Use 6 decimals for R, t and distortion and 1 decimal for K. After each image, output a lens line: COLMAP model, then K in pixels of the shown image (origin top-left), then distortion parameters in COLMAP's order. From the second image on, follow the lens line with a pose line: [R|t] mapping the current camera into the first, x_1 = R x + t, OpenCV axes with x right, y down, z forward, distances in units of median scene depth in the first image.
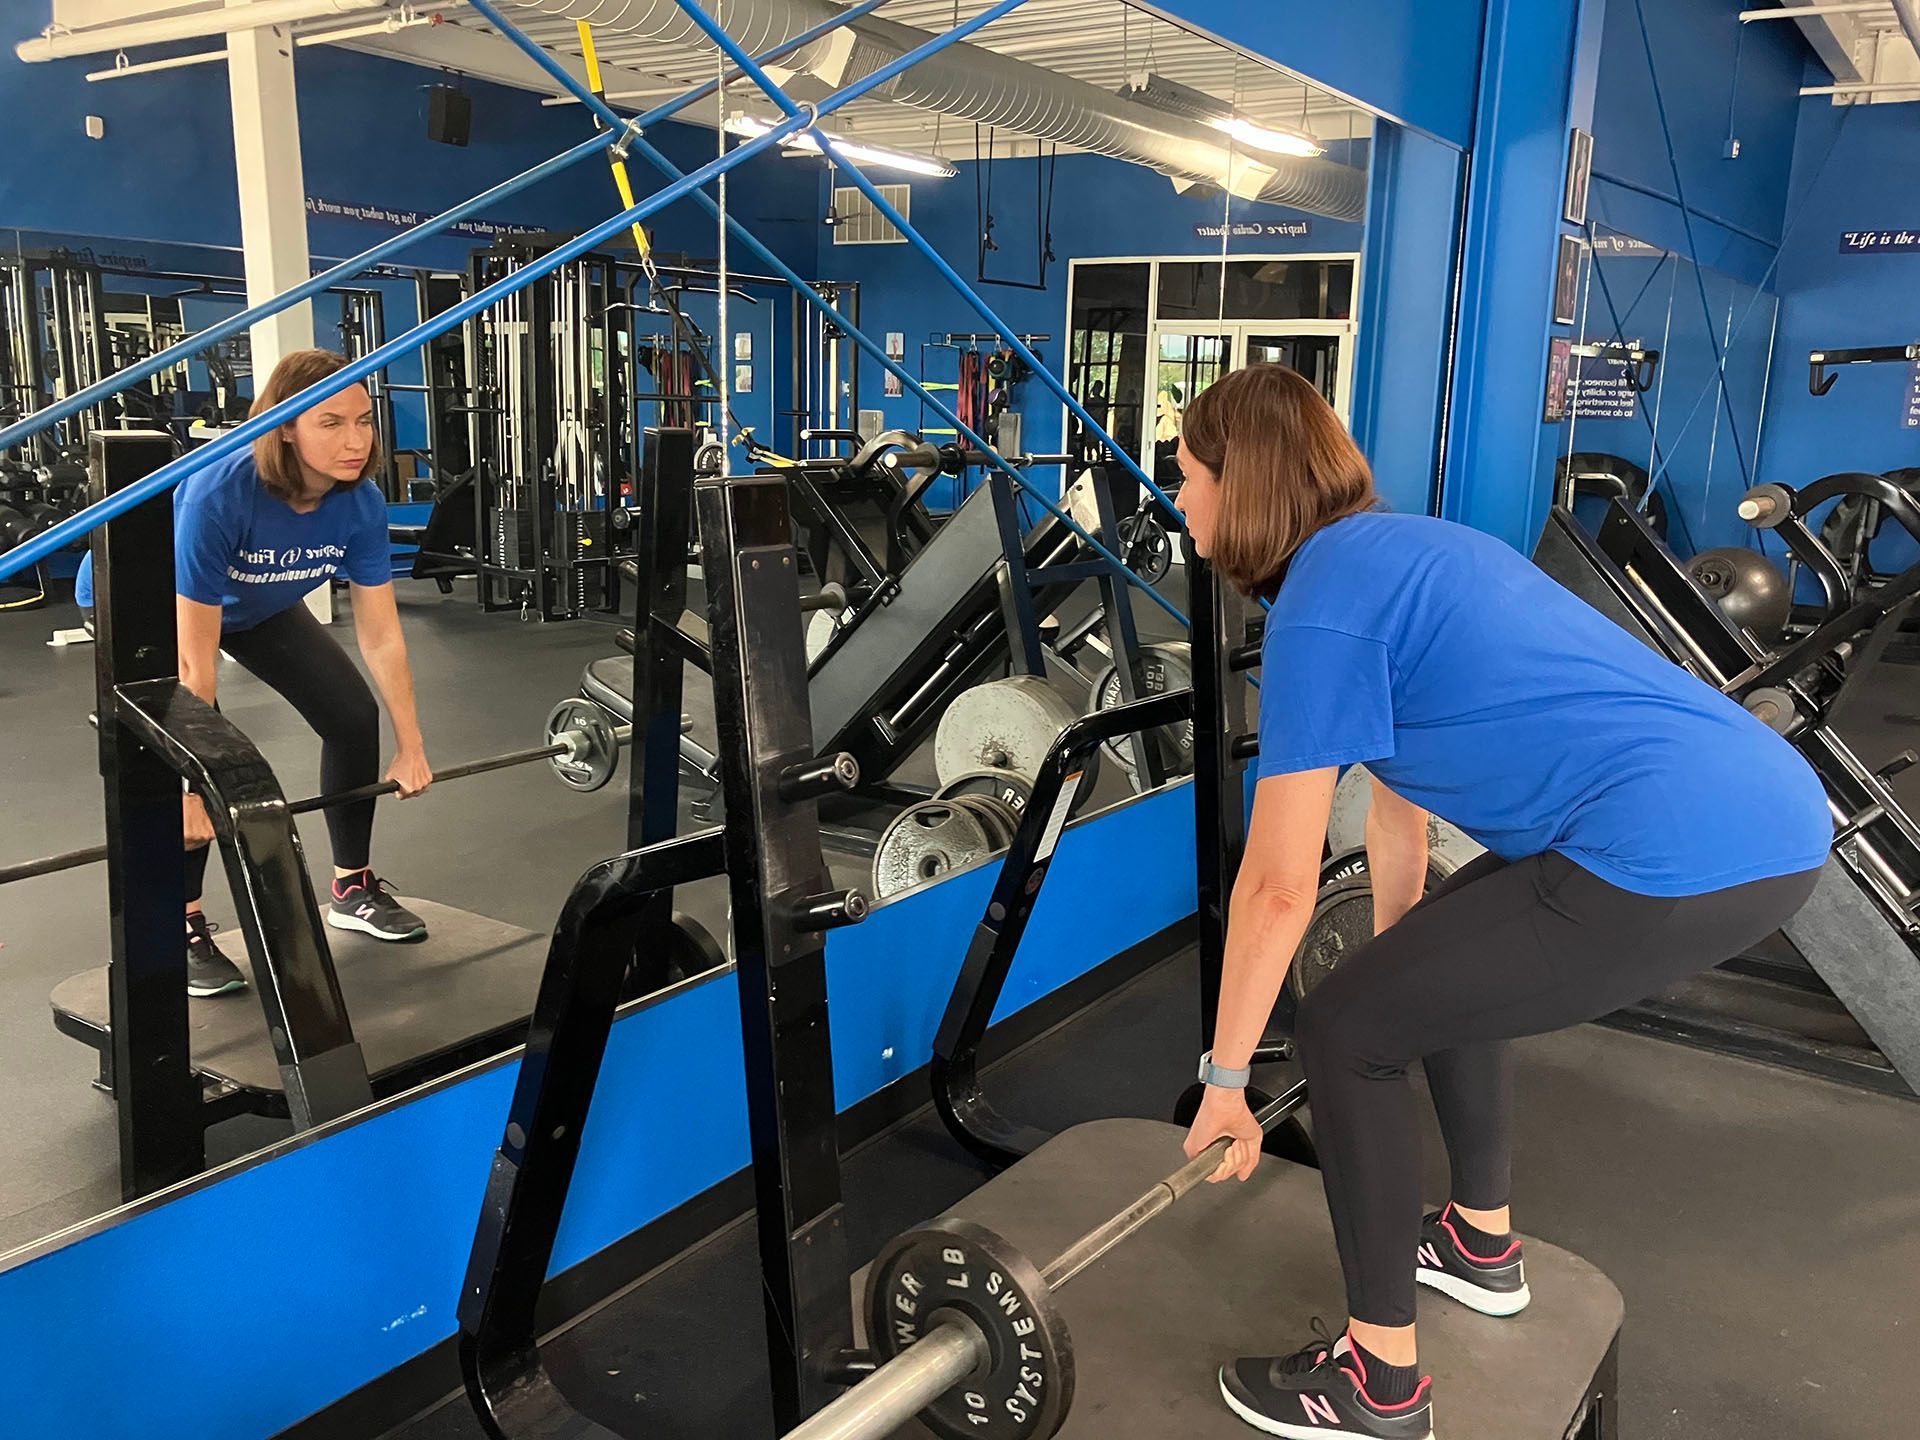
lens RADIAL K [[1556.9, 0, 958.5], [0, 1556.9, 752.8], [0, 0, 1]] dist [0.010263, -0.025279]
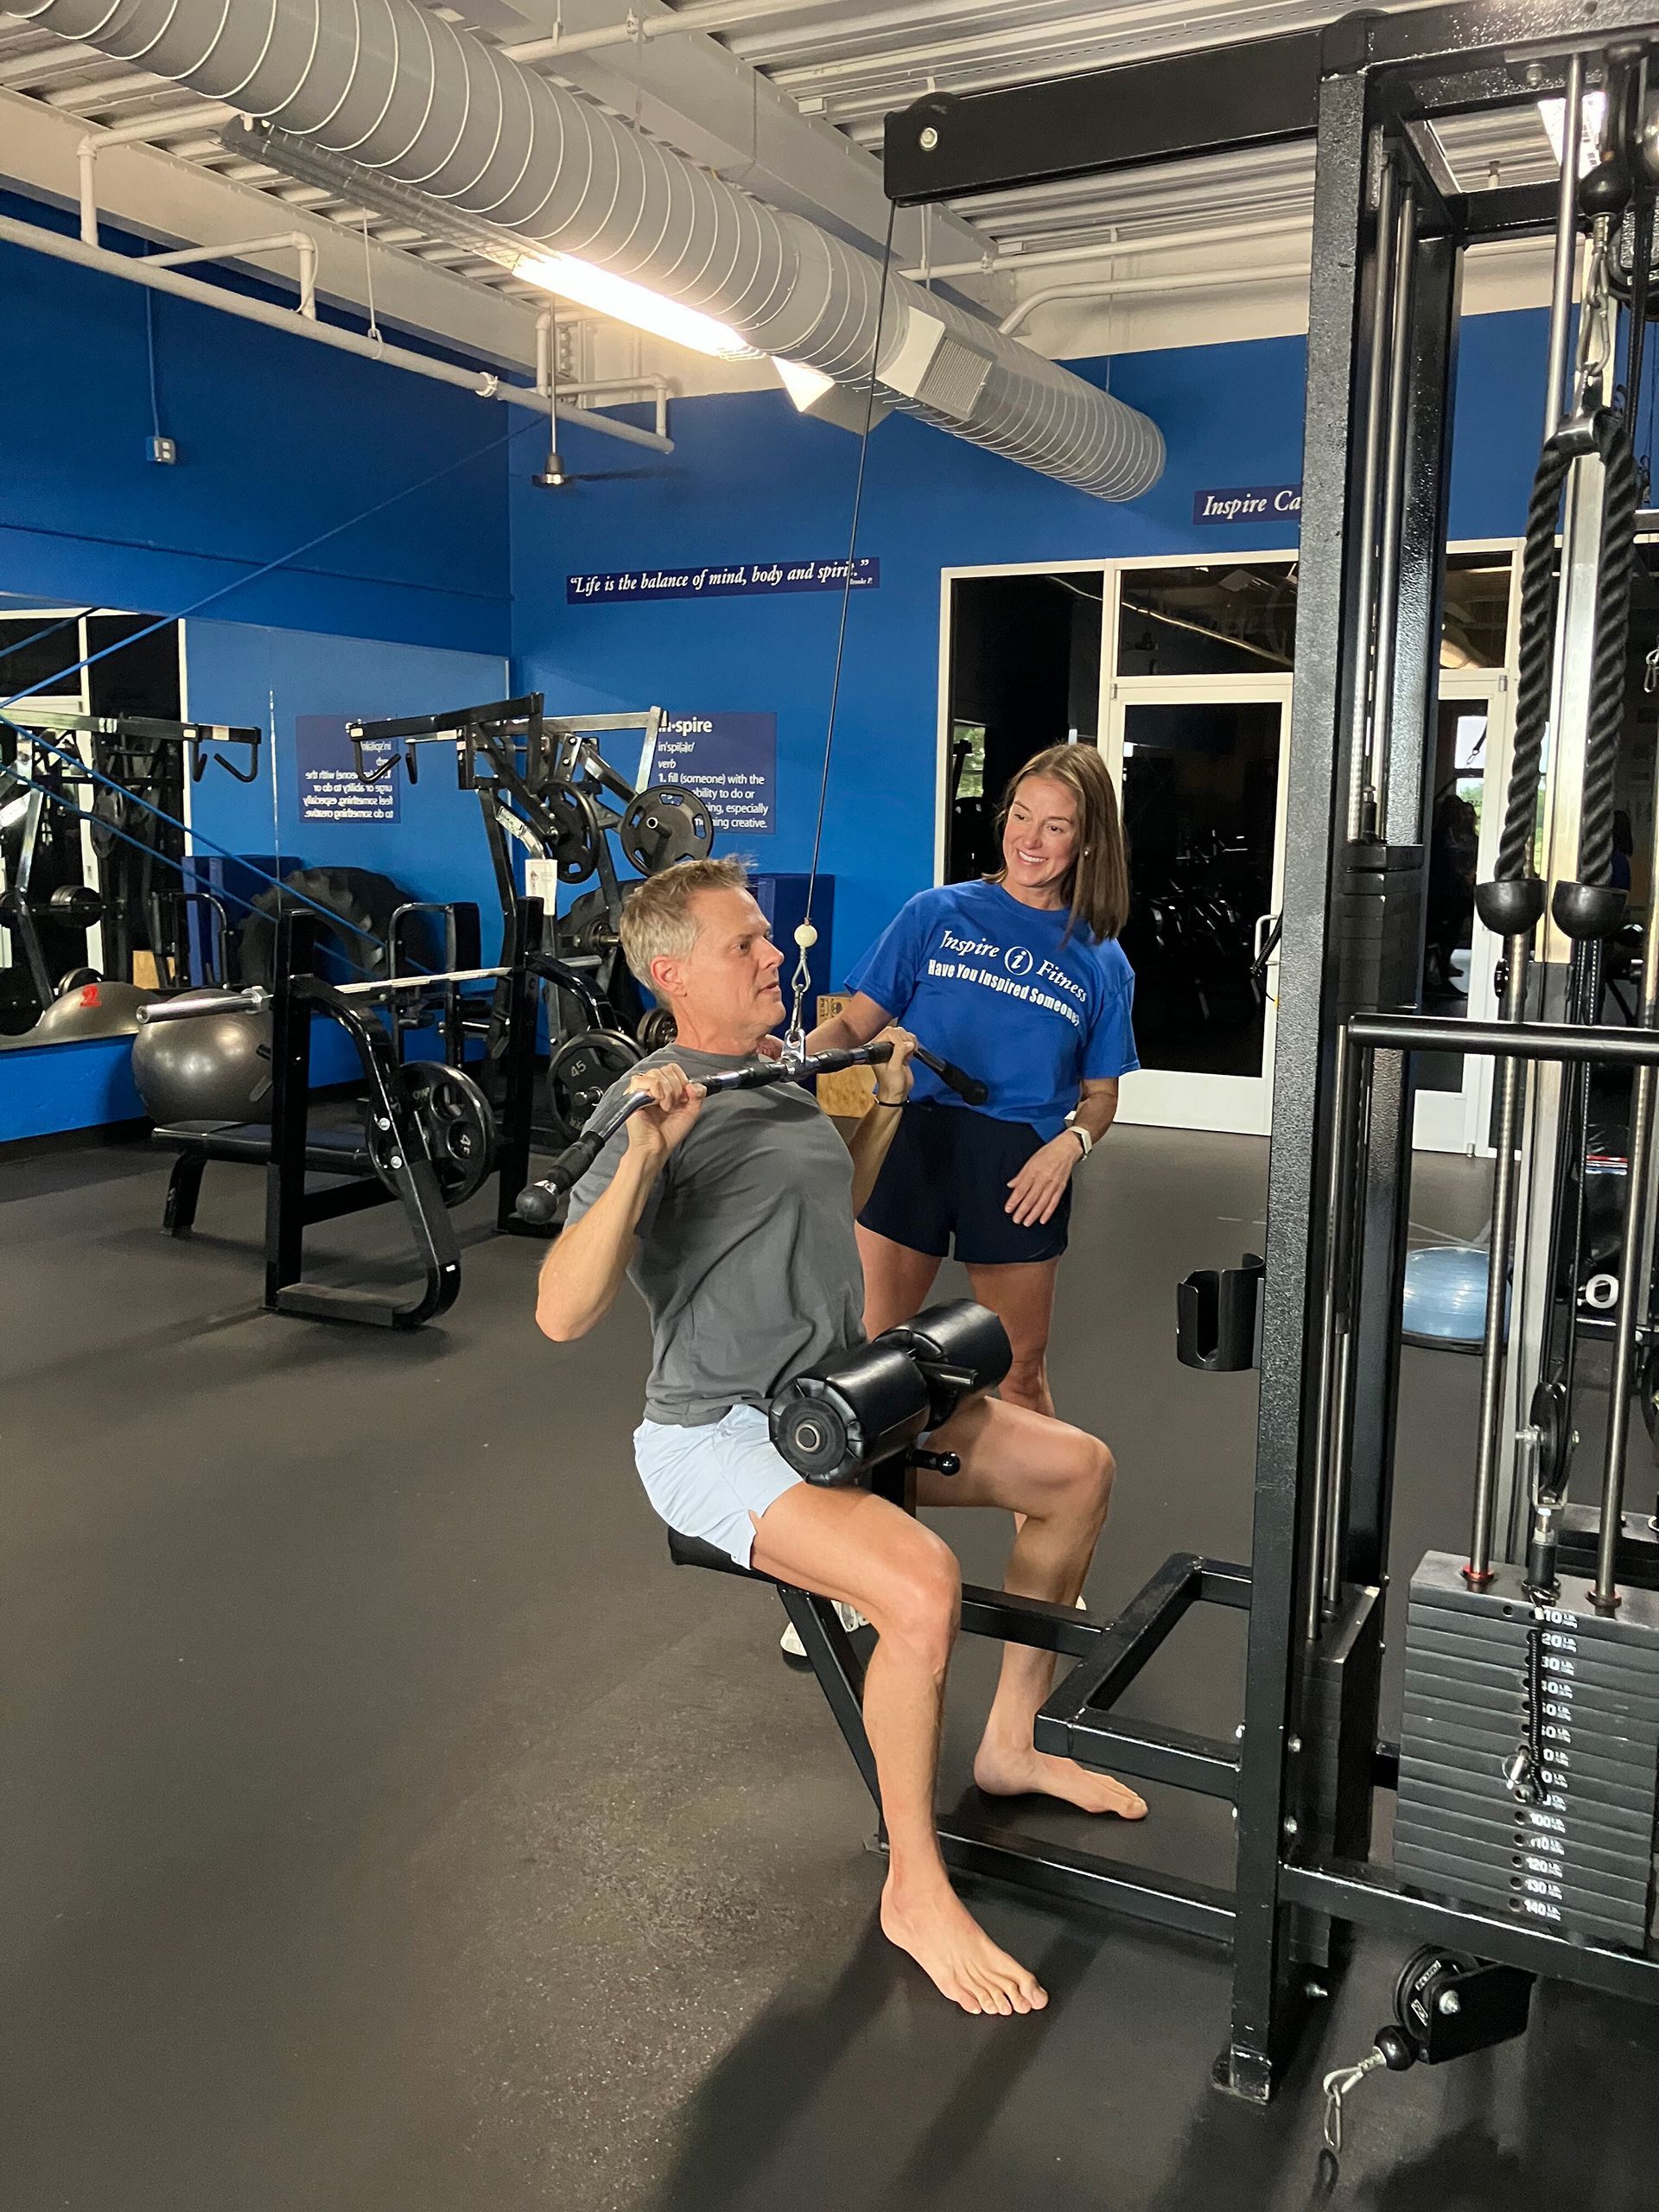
lens RADIAL K [[1836.8, 0, 845.9], [0, 1836.8, 1117.1], [0, 0, 1]] dist [0.002278, 0.022880]
pose [[0.991656, -0.028100, 0.125810, 0.916796], [0.035650, 0.997670, -0.058164, -0.019486], [-0.123882, 0.062164, 0.990348, 0.168124]]
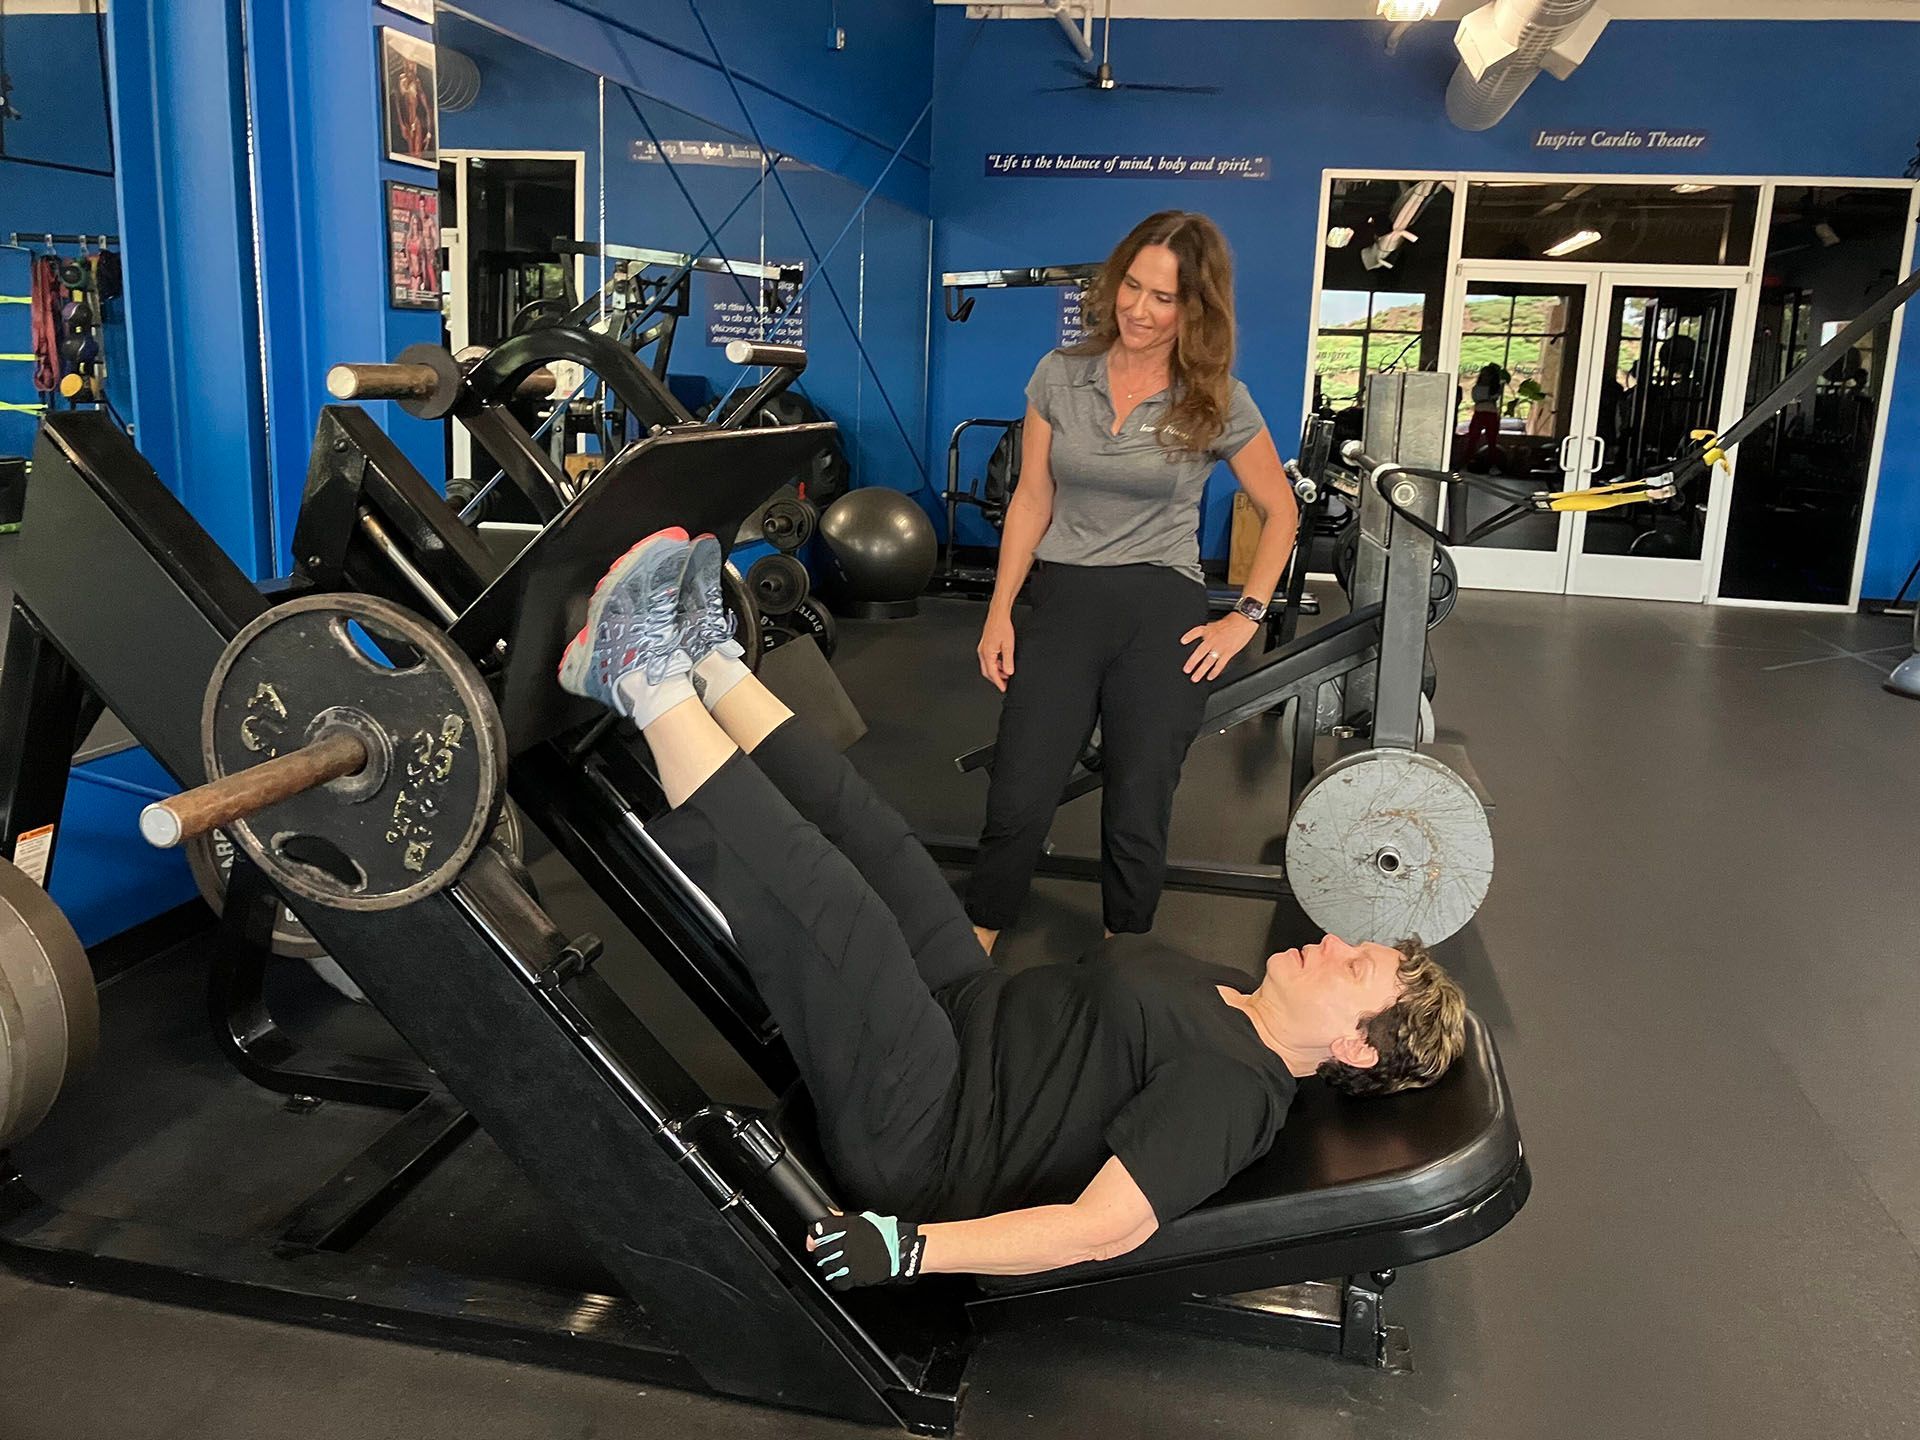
lens RADIAL K [[1597.3, 0, 960.0], [0, 1597.3, 723.5], [0, 0, 1]] dist [-0.049931, 0.068786]
pose [[0.915724, -0.074554, 0.394831, 0.231948], [0.071334, 0.997191, 0.022853, -0.020308], [-0.395426, 0.007238, 0.918469, 0.195460]]
